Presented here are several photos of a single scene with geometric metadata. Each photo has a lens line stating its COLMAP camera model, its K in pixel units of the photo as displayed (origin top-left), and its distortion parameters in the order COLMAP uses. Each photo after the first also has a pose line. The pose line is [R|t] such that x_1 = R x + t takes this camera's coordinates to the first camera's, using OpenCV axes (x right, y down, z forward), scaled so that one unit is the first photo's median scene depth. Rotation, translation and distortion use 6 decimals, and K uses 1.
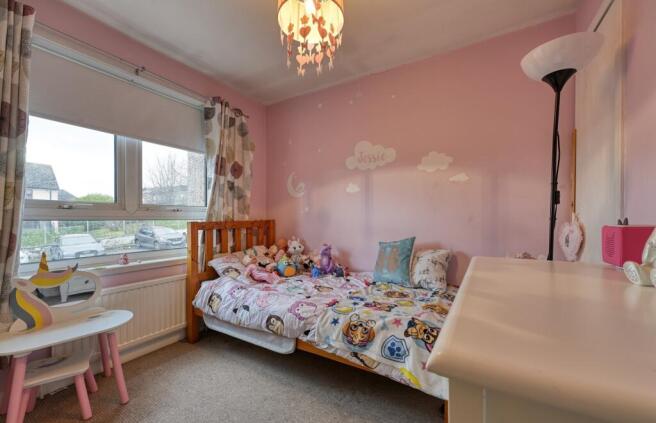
lens RADIAL K [[252.5, 0, 327.2], [0, 252.5, 218.7], [0, 0, 1]] dist [0.000795, 0.000094]
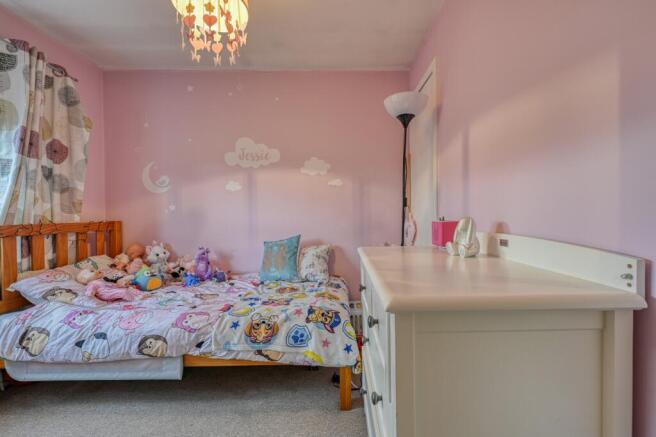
lens RADIAL K [[266.2, 0, 328.0], [0, 266.2, 218.5], [0, 0, 1]] dist [0.001109, 0.000212]
pose [[0.866465, -0.009226, 0.499152, -0.114660], [0.008554, 0.999957, 0.003634, -0.000846], [-0.499164, 0.001121, 0.866507, -0.043049]]
